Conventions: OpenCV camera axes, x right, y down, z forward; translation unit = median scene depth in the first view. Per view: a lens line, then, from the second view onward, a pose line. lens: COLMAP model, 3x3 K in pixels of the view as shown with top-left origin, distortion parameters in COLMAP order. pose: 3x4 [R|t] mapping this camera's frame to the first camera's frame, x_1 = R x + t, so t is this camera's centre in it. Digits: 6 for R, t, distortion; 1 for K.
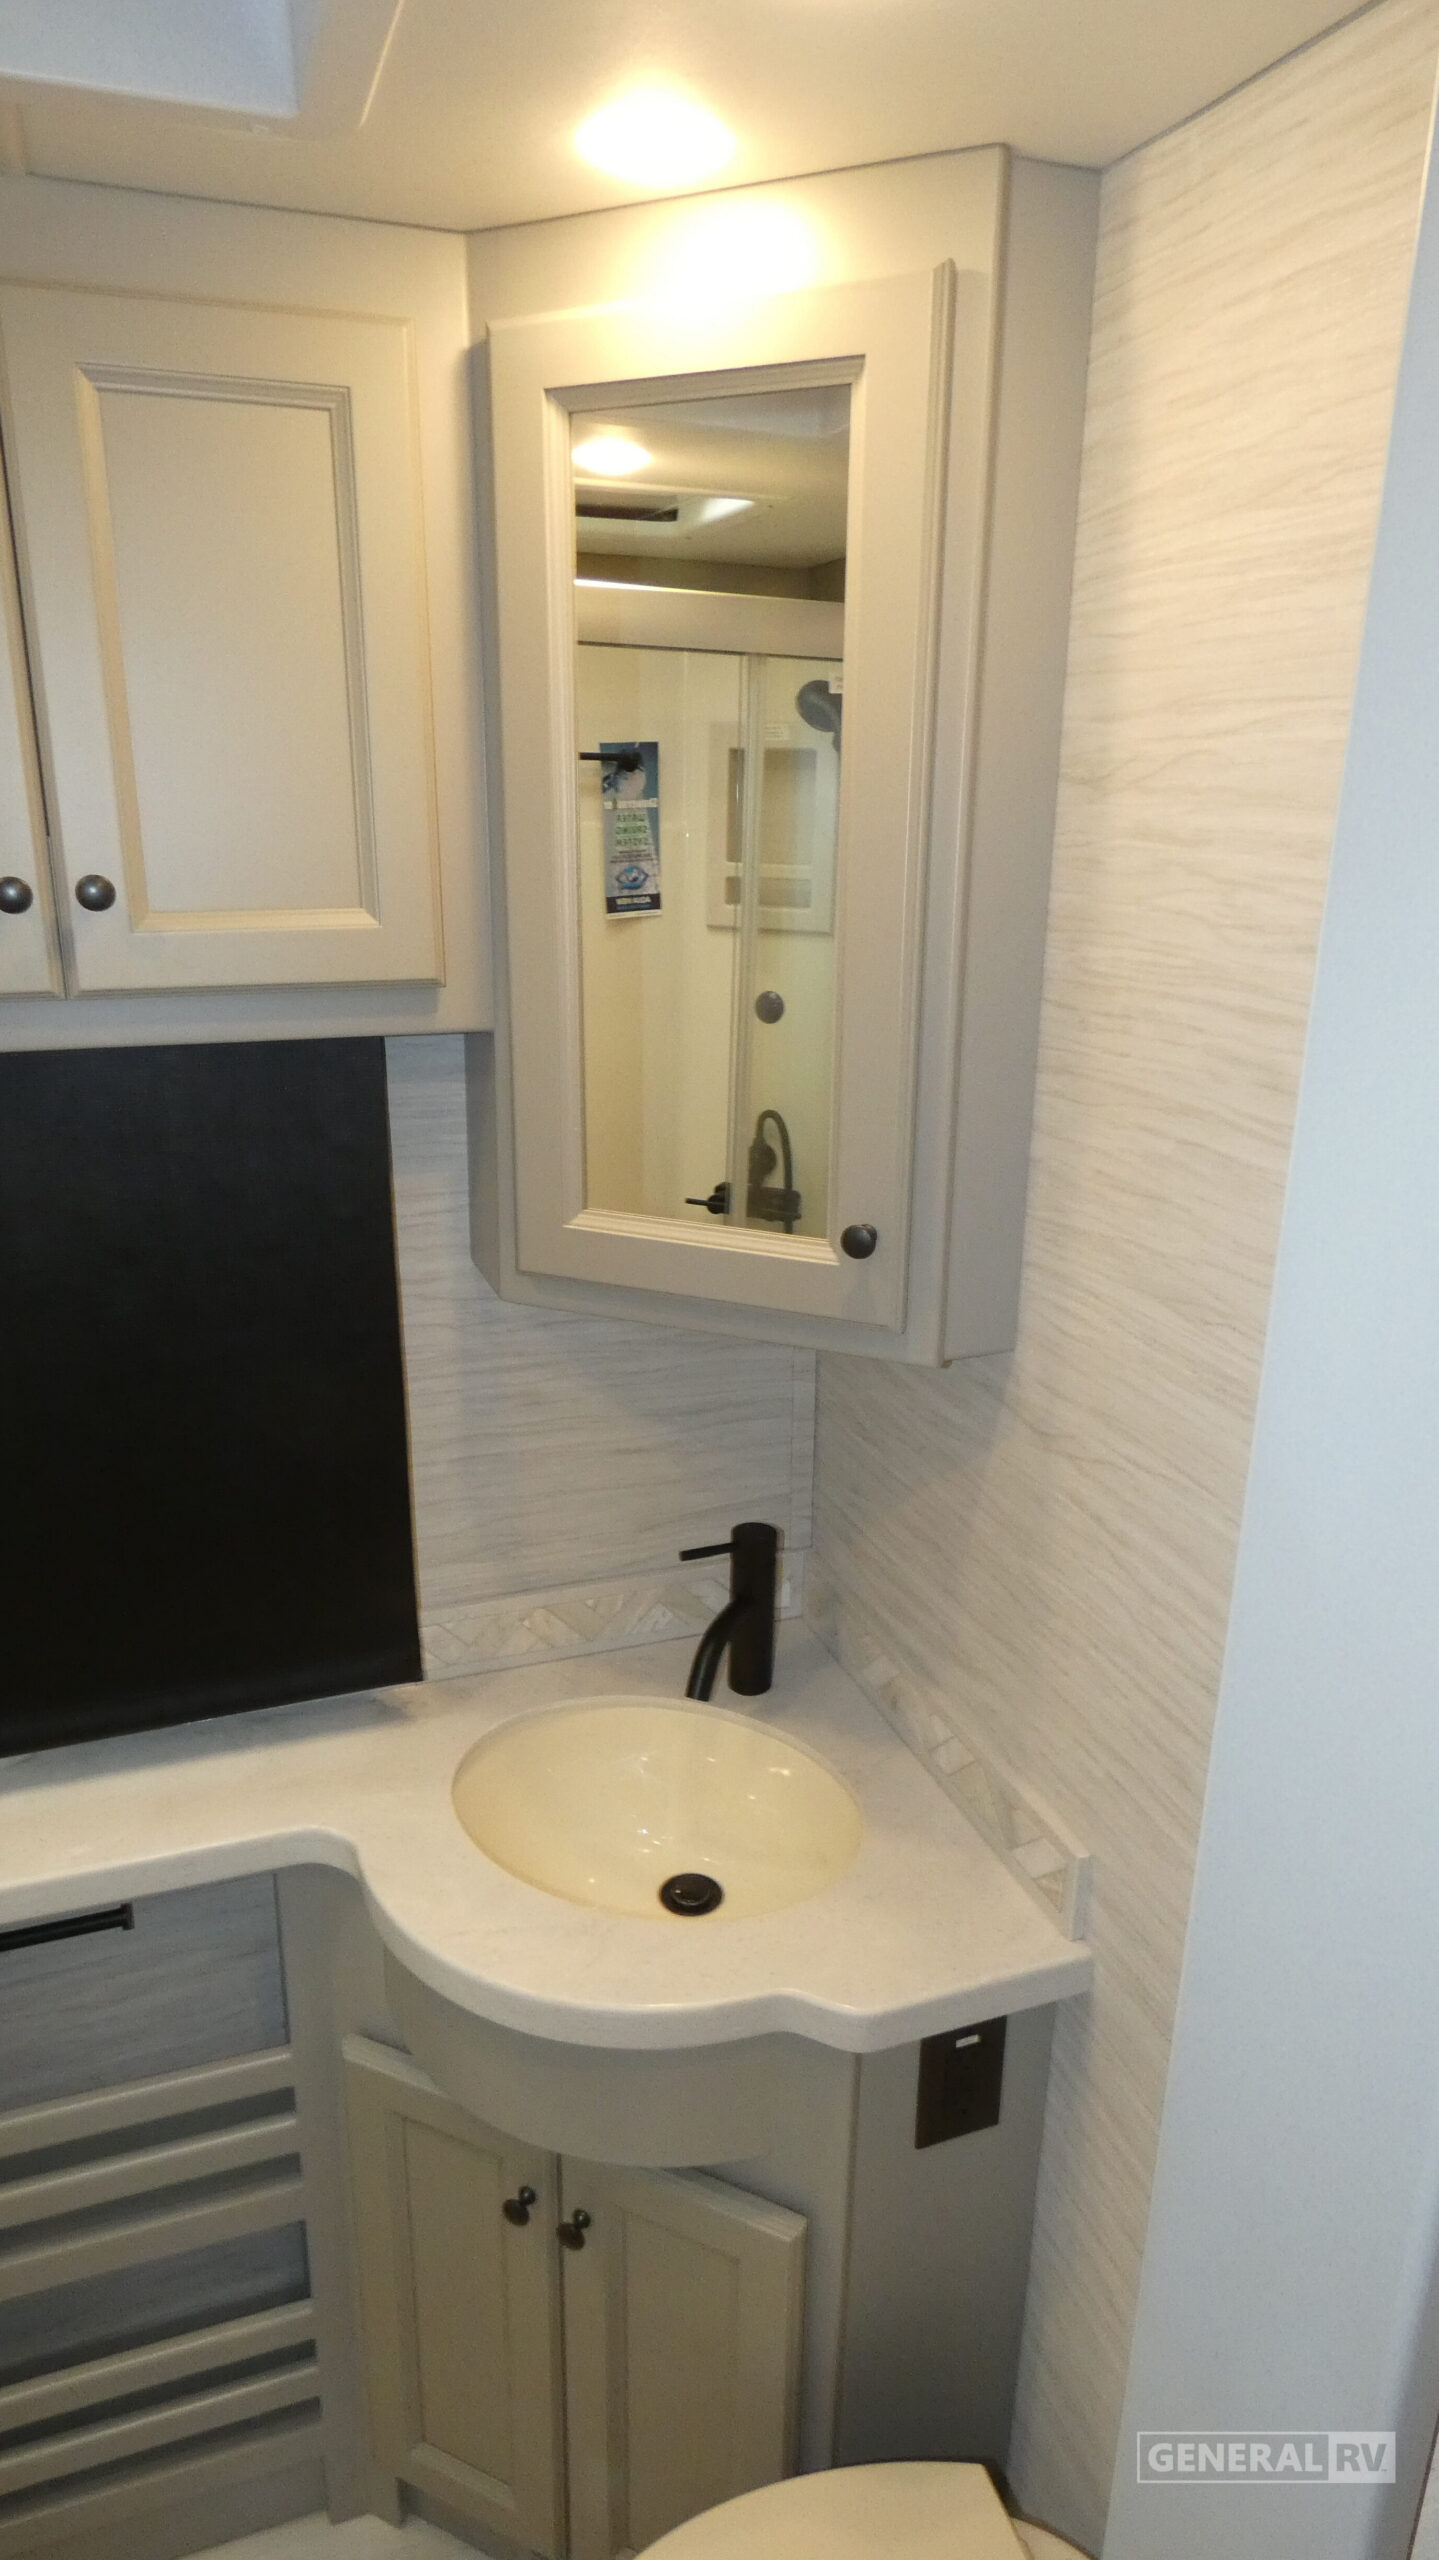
lens RADIAL K [[1527.6, 0, 722.6], [0, 1527.6, 1283.9], [0, 0, 1]] dist [-0.012364, 0.005627]
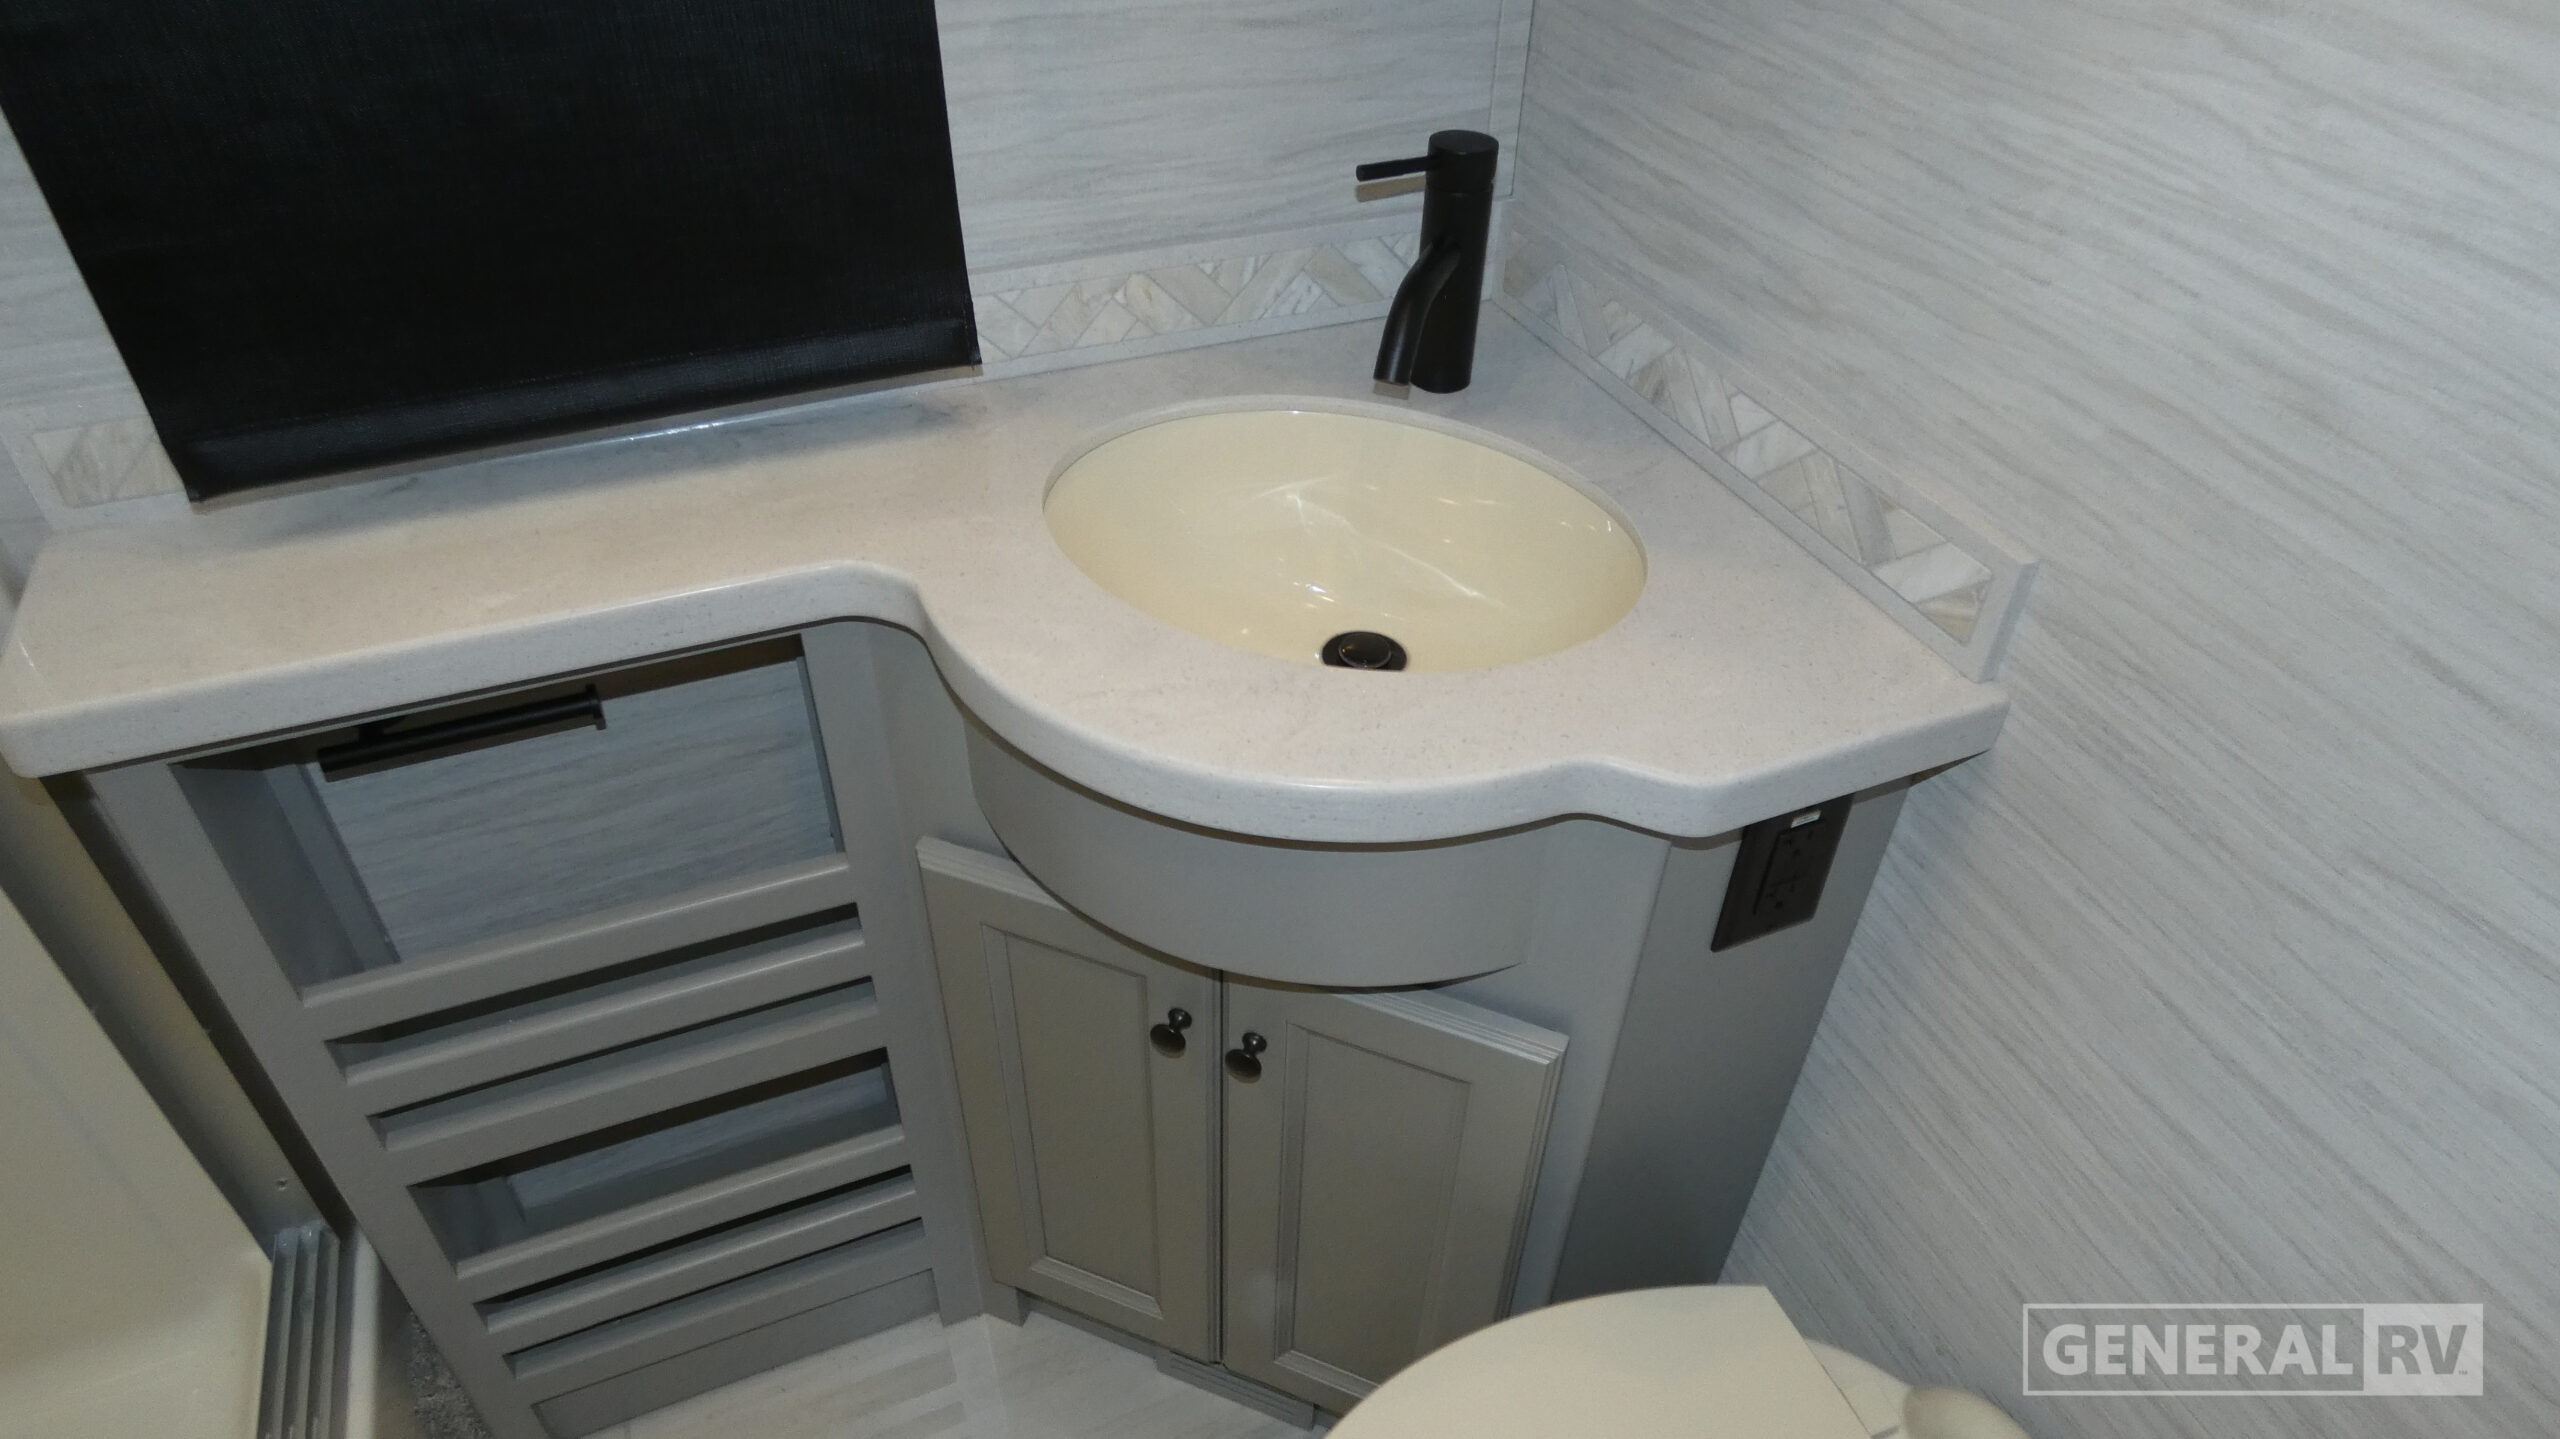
lens RADIAL K [[1527.6, 0, 1284.3], [0, 1527.6, 720.3], [0, 0, 1]] dist [-0.012364, 0.005627]
pose [[0.998301, -0.026332, 0.051983, -0.101818], [0.005041, 0.927762, 0.373137, 0.153209], [-0.058054, -0.372241, 0.926319, 0.303332]]
